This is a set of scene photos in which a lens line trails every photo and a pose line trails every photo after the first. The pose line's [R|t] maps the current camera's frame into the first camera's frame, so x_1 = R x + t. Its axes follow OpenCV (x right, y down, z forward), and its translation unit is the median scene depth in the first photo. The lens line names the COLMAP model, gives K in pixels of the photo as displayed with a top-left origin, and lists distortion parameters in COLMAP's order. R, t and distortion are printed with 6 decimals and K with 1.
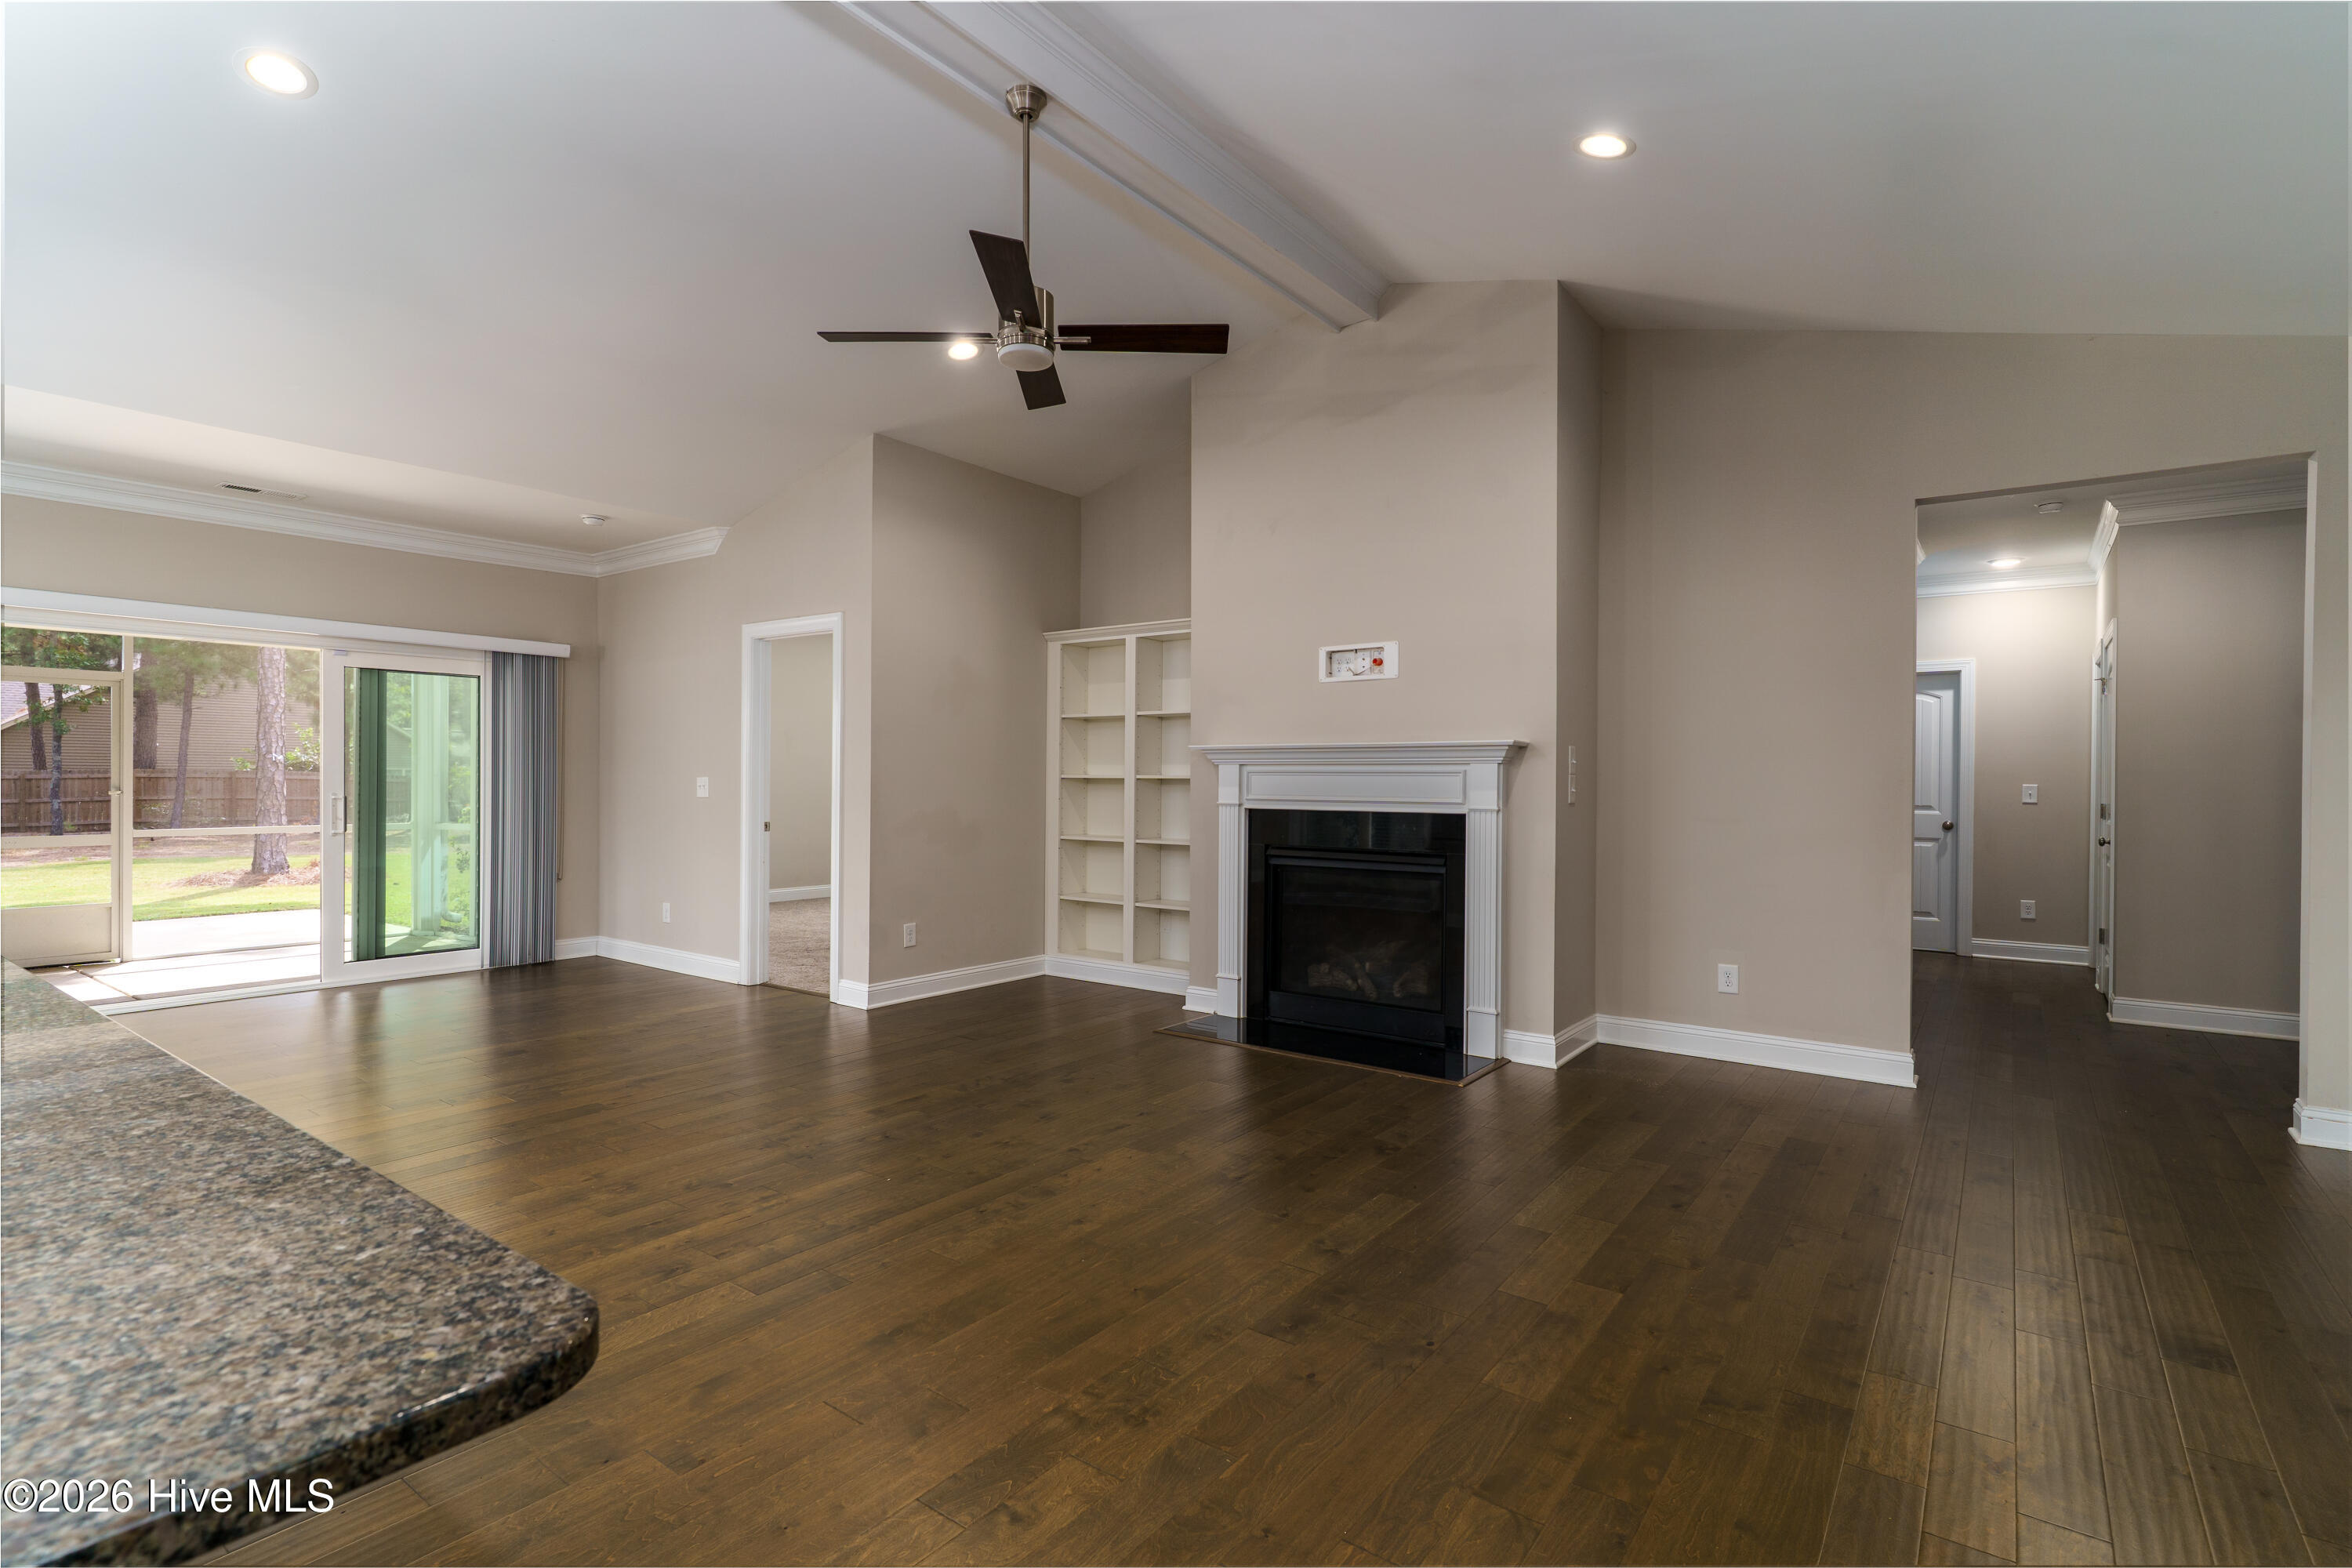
lens RADIAL K [[1139.7, 0, 1191.4], [0, 1139.7, 782.9], [0, 0, 1]] dist [0.005111, -0.001894]
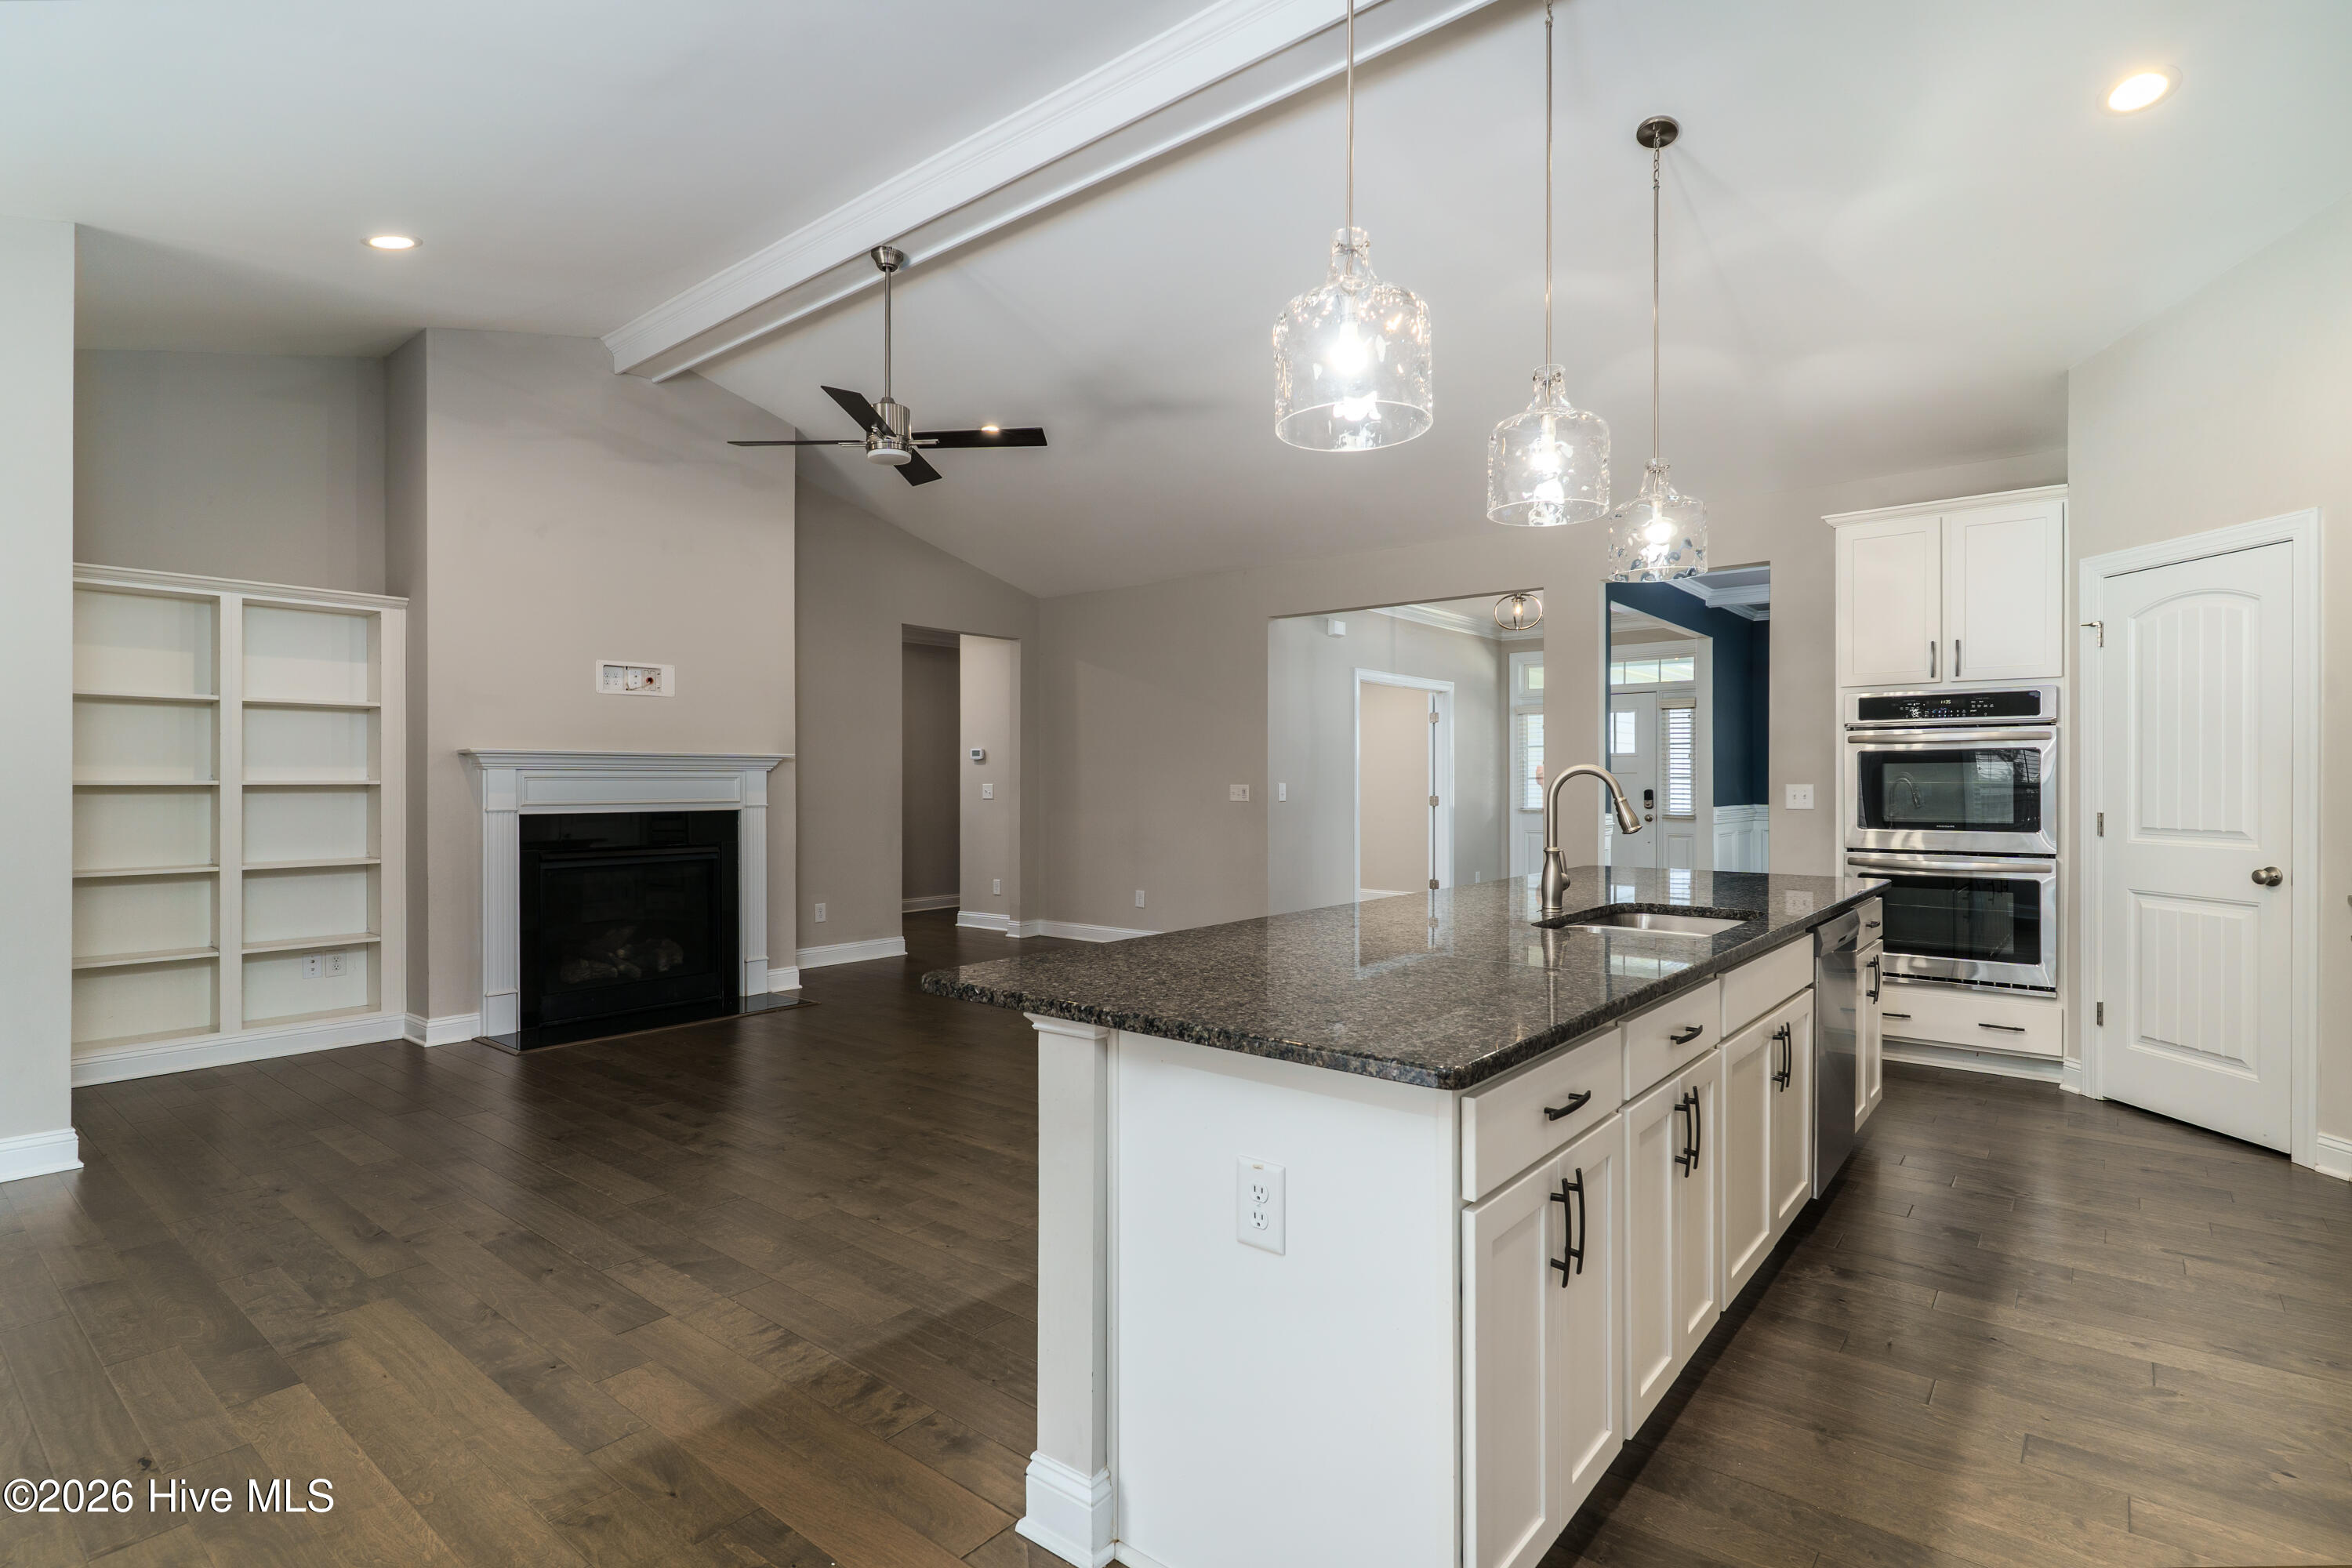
lens RADIAL K [[1139.7, 0, 1183.0], [0, 1139.7, 786.5], [0, 0, 1]] dist [0.005111, -0.001894]
pose [[0.044027, -0.008043, 0.998998, -0.934063], [0.007822, 0.999940, 0.007706, -0.004520], [-0.999000, 0.007475, 0.044088, 0.409518]]
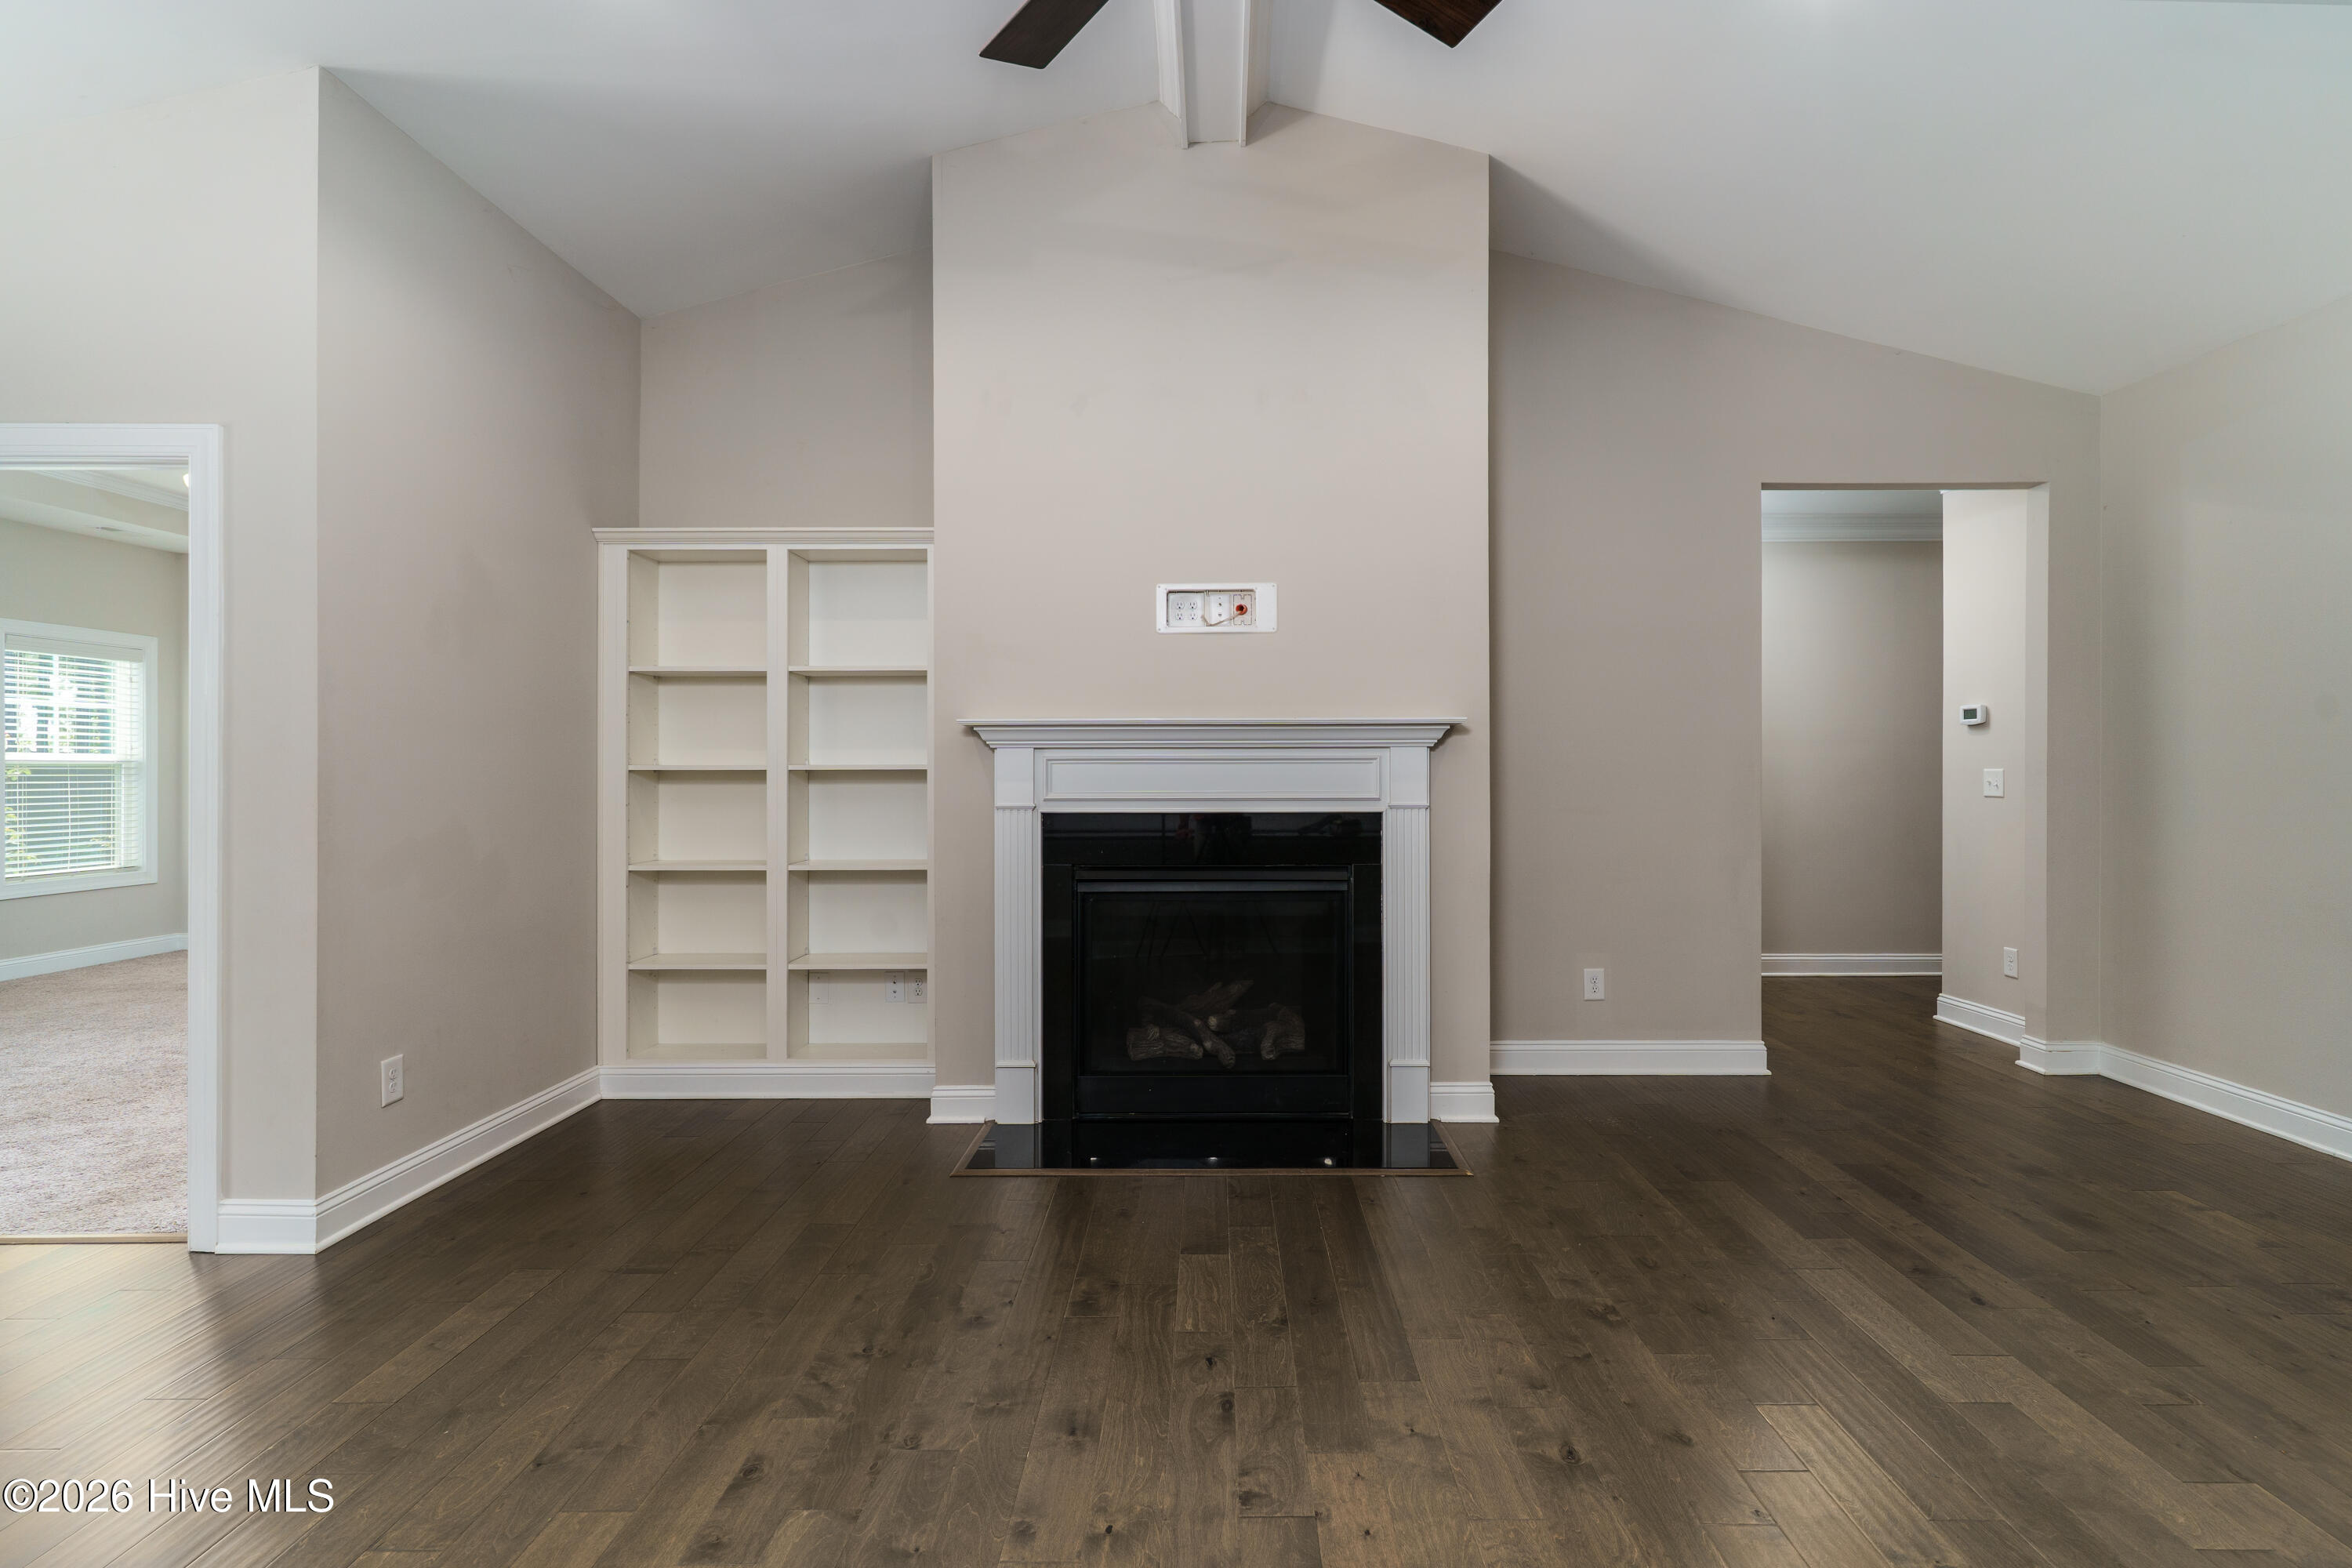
lens RADIAL K [[1139.7, 0, 1218.0], [0, 1139.7, 769.6], [0, 0, 1]] dist [0.005111, -0.001894]
pose [[0.801910, -0.007683, 0.597396, -0.285130], [0.009607, 0.999954, -0.000036, -0.002314], [-0.597368, 0.005768, 0.801946, 0.408575]]
